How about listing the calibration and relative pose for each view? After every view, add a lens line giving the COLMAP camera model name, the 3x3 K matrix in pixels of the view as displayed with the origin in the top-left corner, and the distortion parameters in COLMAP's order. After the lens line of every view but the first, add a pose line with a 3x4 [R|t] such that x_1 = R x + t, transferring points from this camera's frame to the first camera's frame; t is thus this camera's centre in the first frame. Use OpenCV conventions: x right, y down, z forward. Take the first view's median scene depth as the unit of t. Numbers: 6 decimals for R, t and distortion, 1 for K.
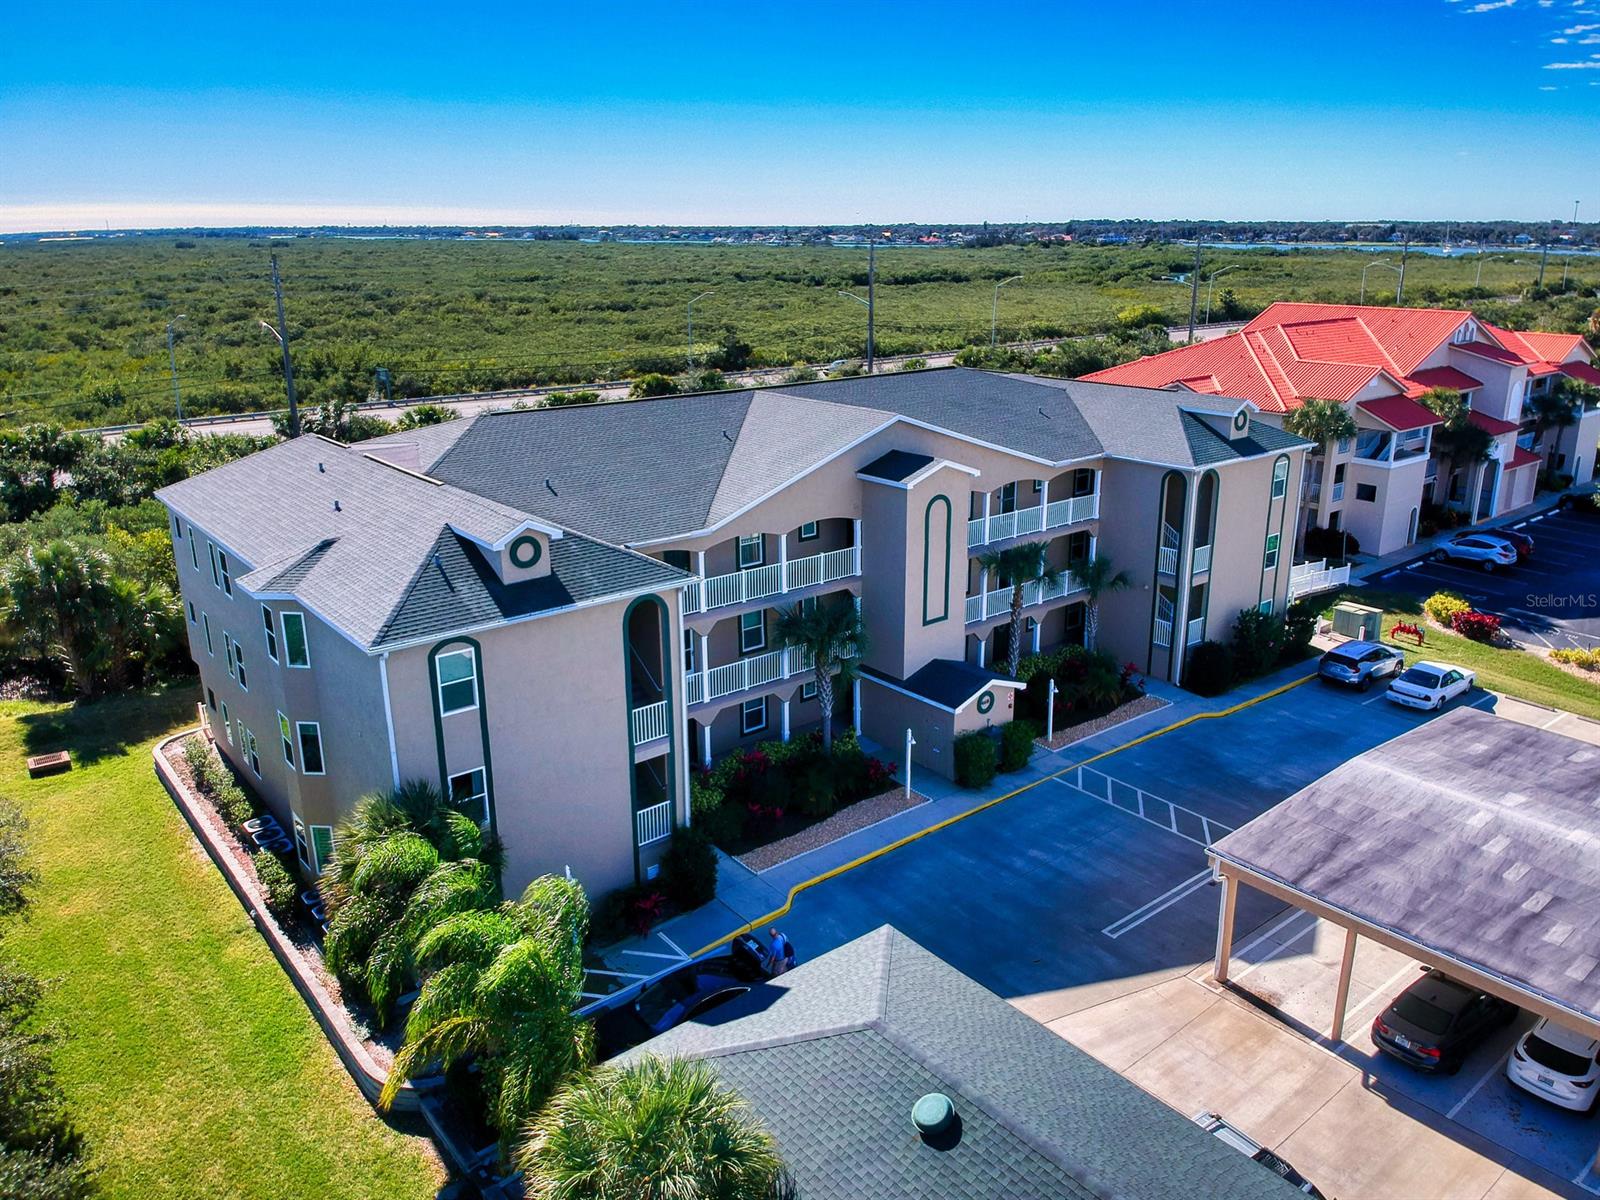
lens RADIAL K [[1176.7, 0, 798.7], [0, 1176.7, 593.4], [0, 0, 1]] dist [0.068968, -0.136041]
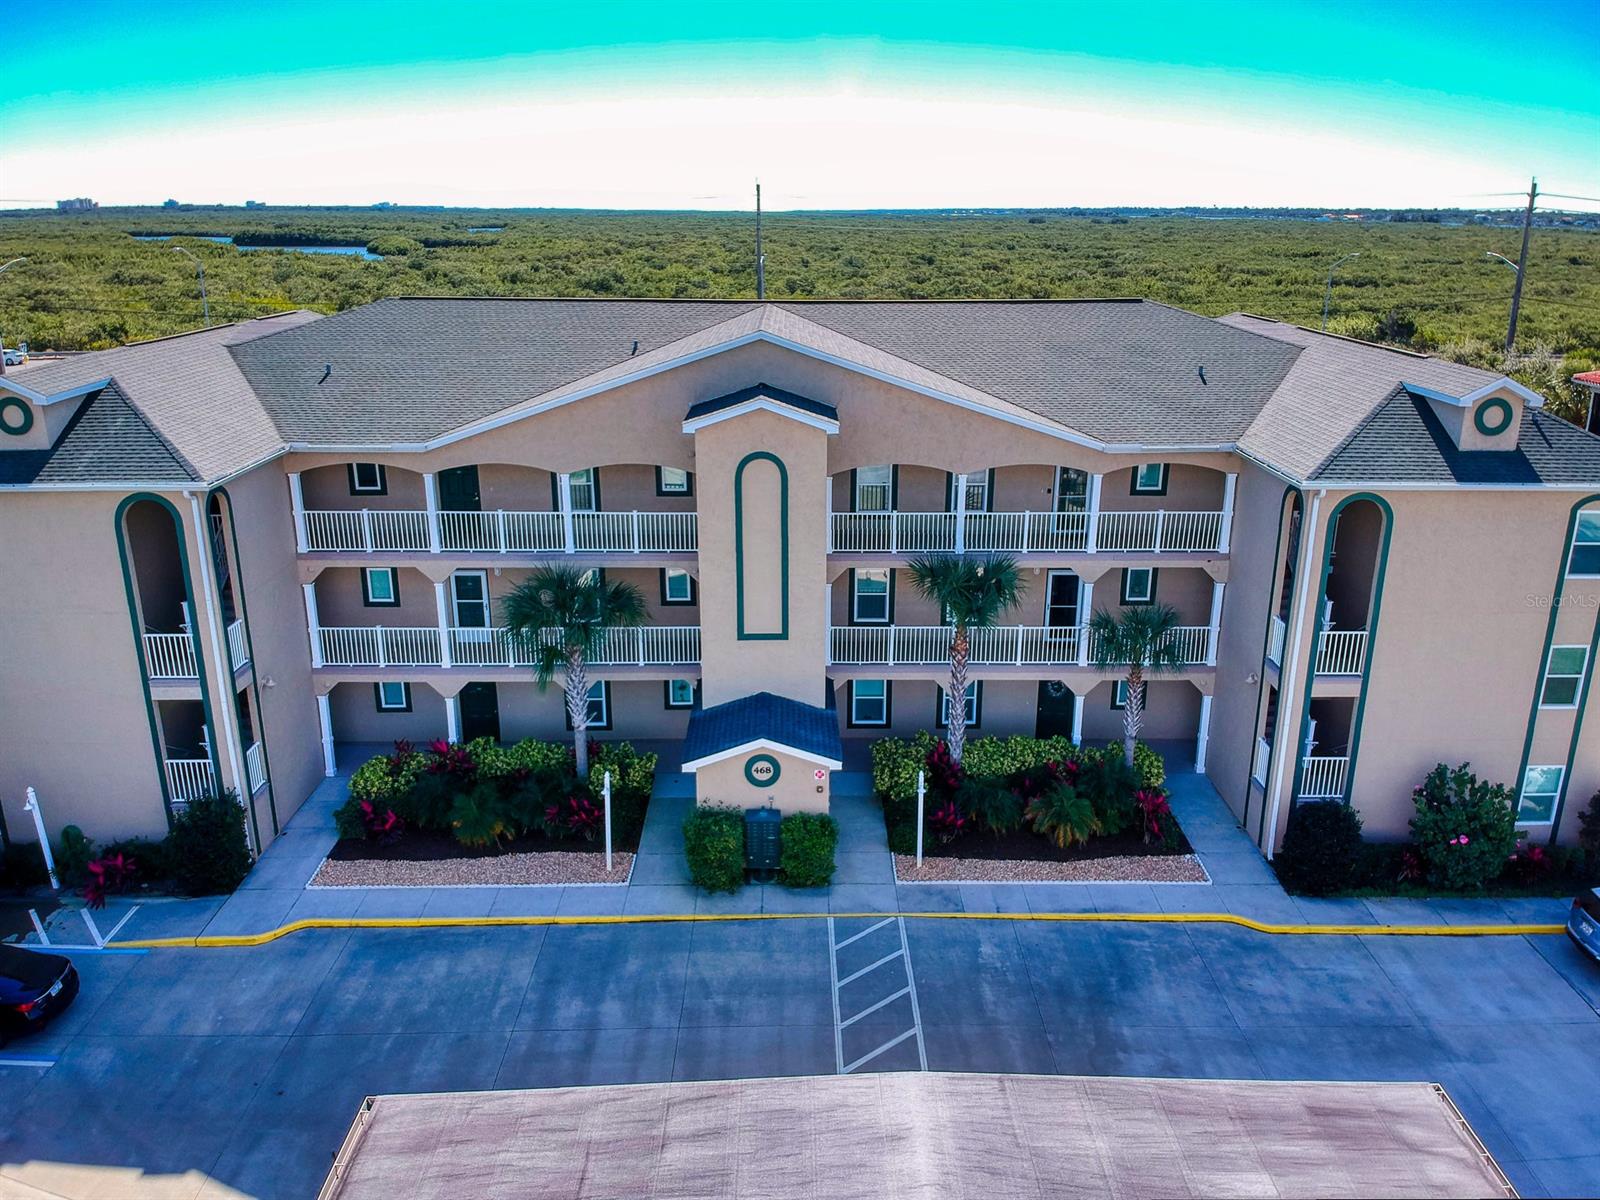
lens RADIAL K [[1180.0, 0, 800.0], [0, 1180.0, 600.0], [0, 0, 1]] dist [0.042152, -0.096084]
pose [[0.788138, 0.199308, -0.582336, 0.584964], [-0.187741, 0.978878, 0.080937, -0.063896], [0.586168, 0.045539, 0.808909, 0.514881]]
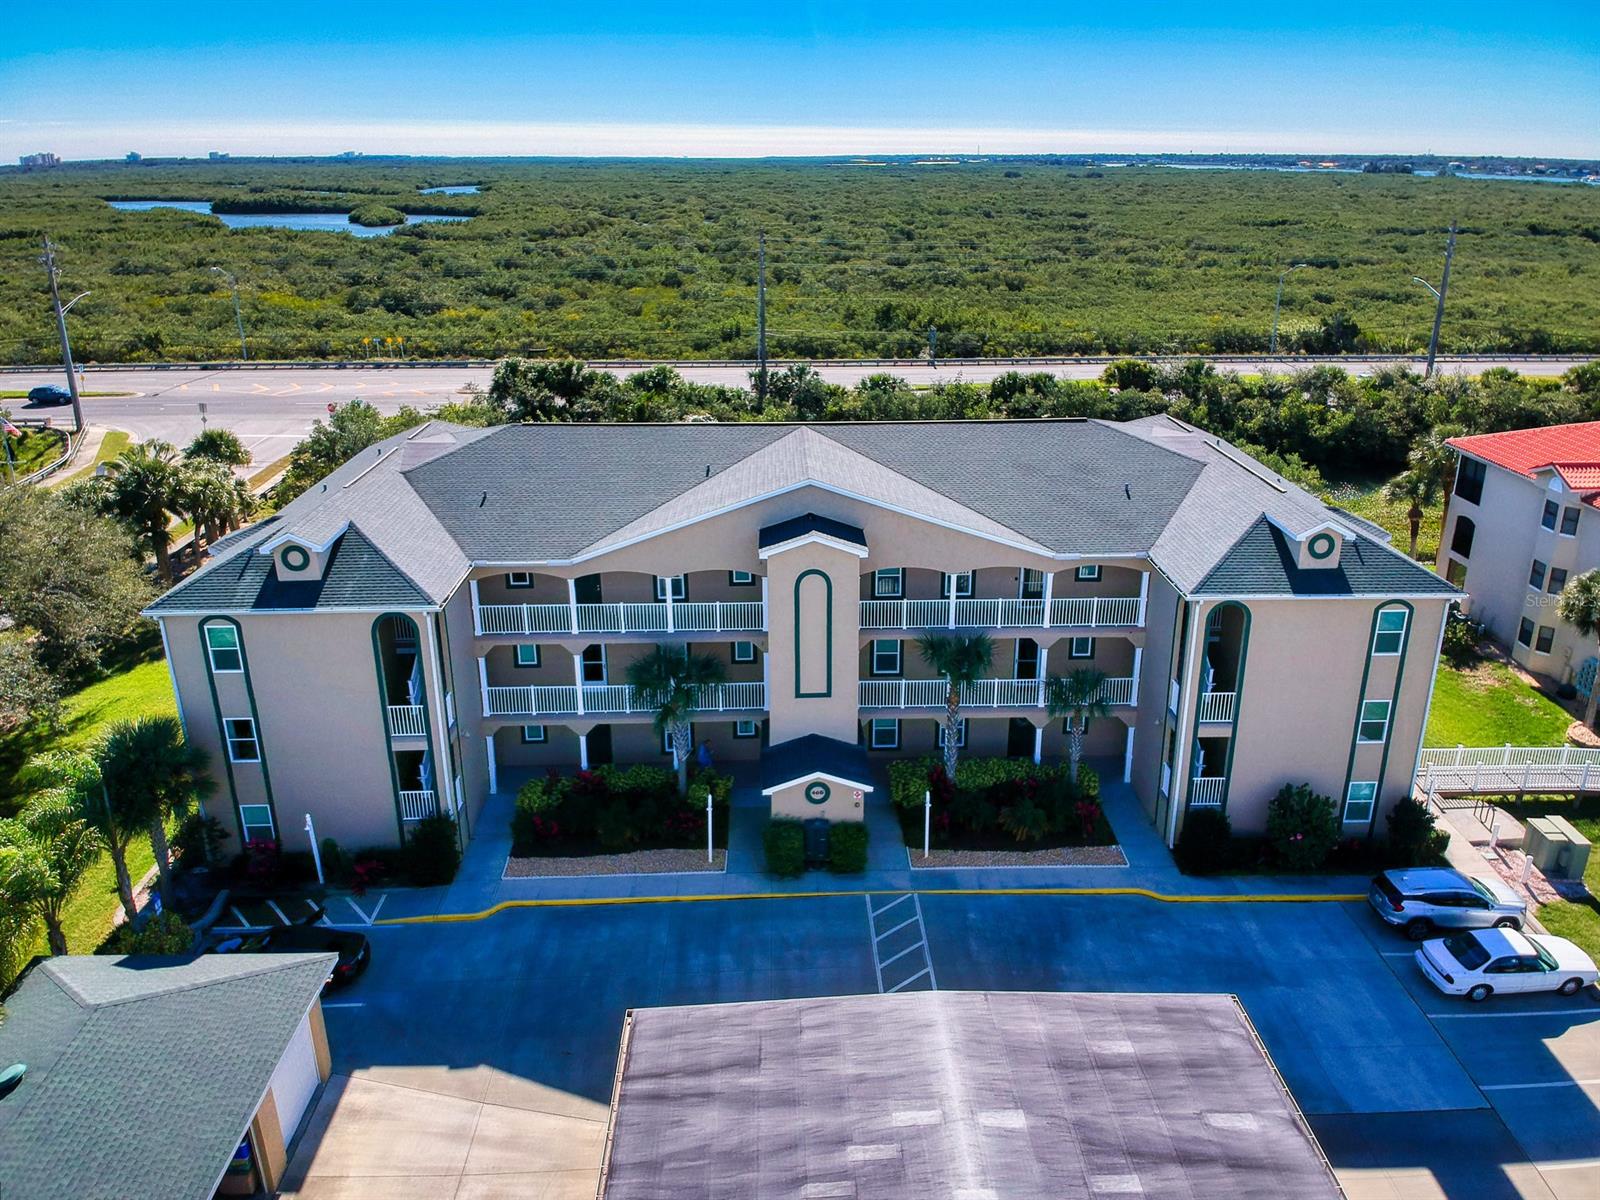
lens RADIAL K [[1176.7, 0, 798.7], [0, 1176.7, 593.4], [0, 0, 1]] dist [0.068968, -0.136041]
pose [[0.800220, 0.210587, -0.561517, 0.698370], [-0.179524, 0.977499, 0.110754, -0.181065], [0.572206, 0.012178, 0.820020, 0.231386]]
